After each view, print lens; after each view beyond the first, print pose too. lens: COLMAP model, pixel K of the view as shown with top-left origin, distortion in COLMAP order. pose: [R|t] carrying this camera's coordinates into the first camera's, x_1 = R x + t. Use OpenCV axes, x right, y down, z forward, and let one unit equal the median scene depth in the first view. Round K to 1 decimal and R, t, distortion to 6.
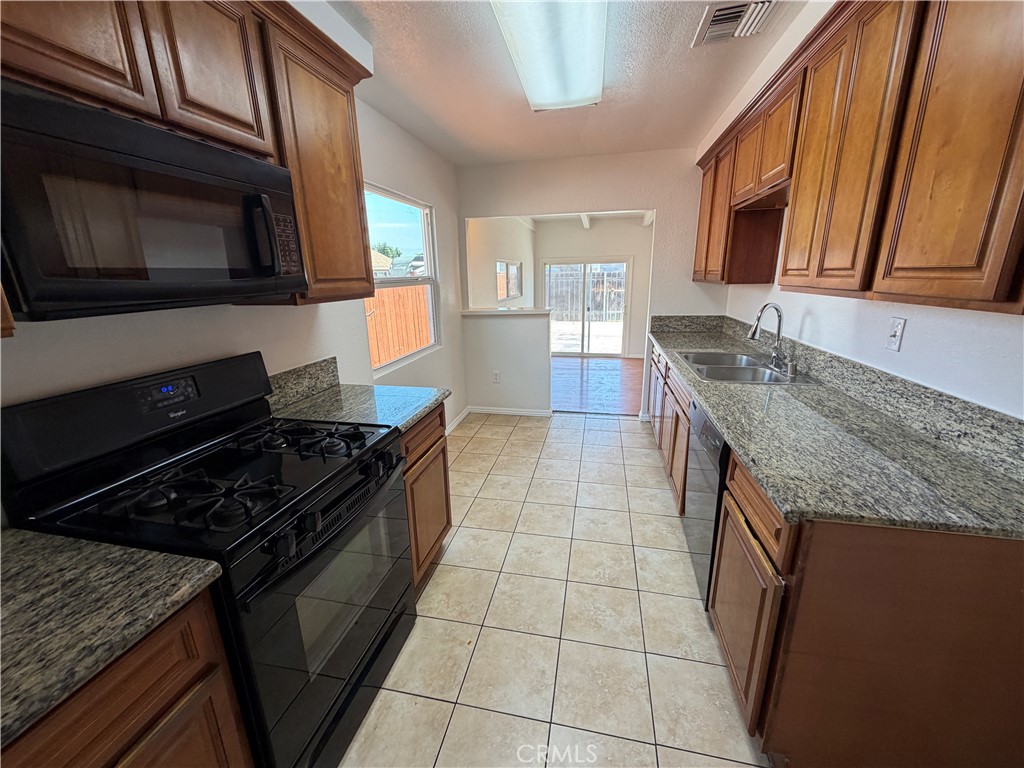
lens RADIAL K [[408.1, 0, 509.7], [0, 408.1, 385.1], [0, 0, 1]] dist [0.000110, -0.000046]
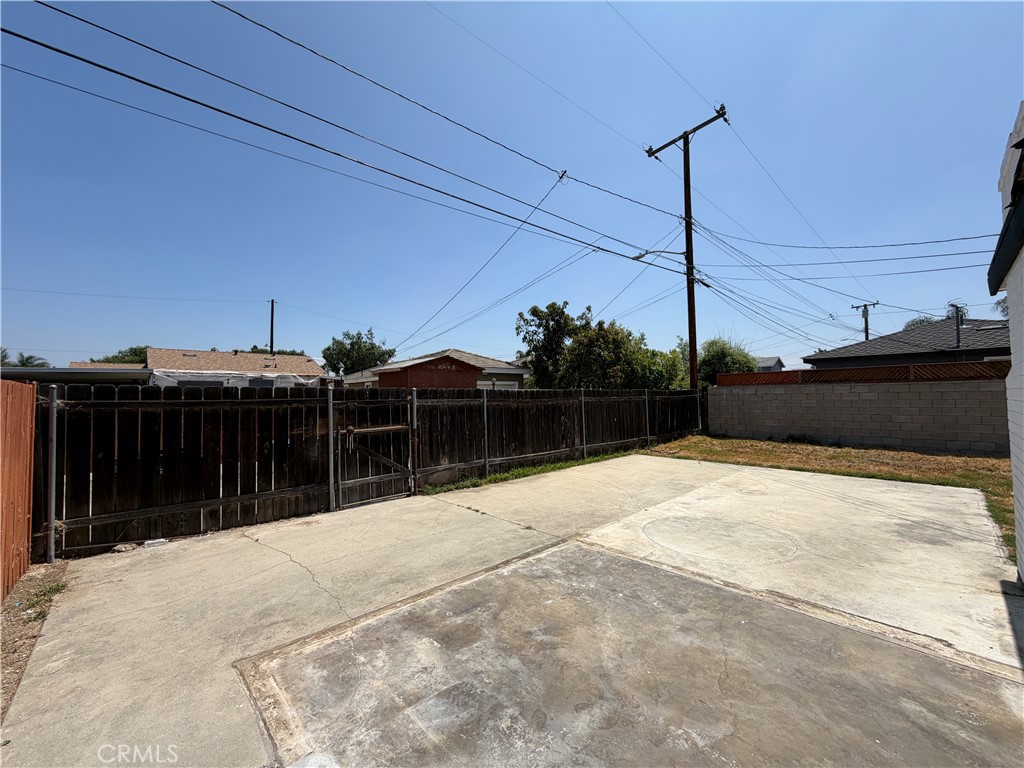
lens RADIAL K [[408.1, 0, 509.7], [0, 408.1, 385.1], [0, 0, 1]] dist [0.000110, -0.000046]
pose [[0.570101, 0.038563, 0.820669, 0.038023], [0.217283, 0.956253, -0.195876, -1.368204], [-0.792321, 0.289987, 0.536782, 5.427885]]
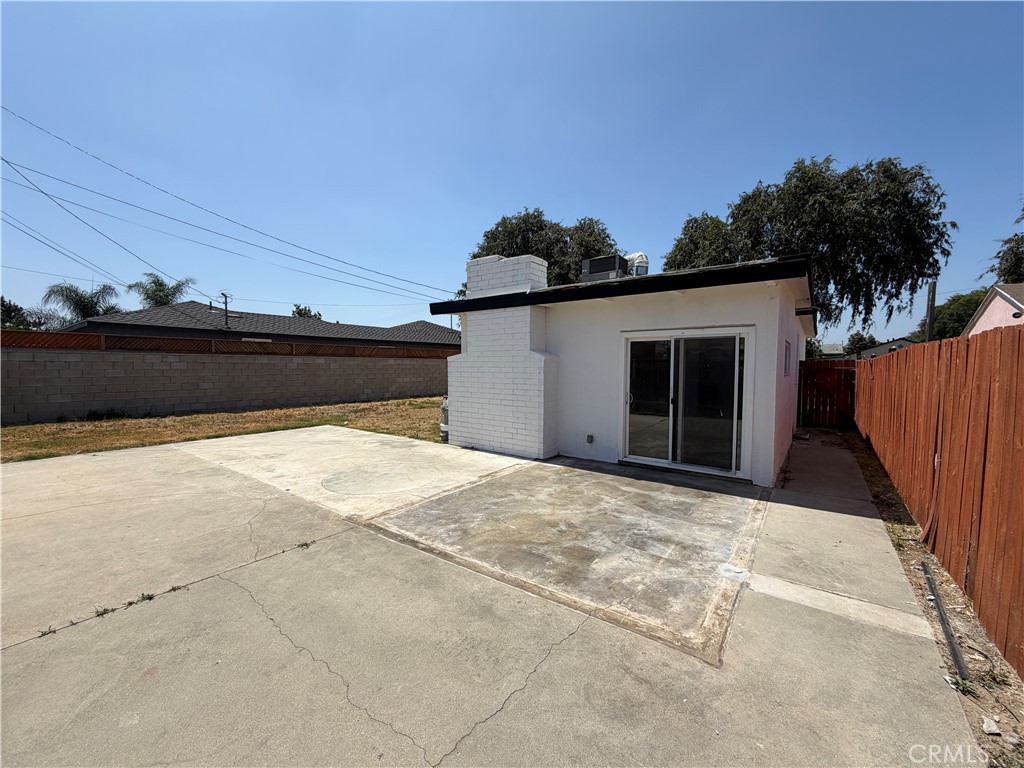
lens RADIAL K [[408.1, 0, 509.7], [0, 408.1, 385.1], [0, 0, 1]] dist [0.000110, -0.000046]
pose [[-0.908890, -0.002443, 0.417030, 0.752819], [0.124146, 0.953062, 0.276152, -2.127191], [-0.398130, 0.302764, -0.865925, 8.265510]]
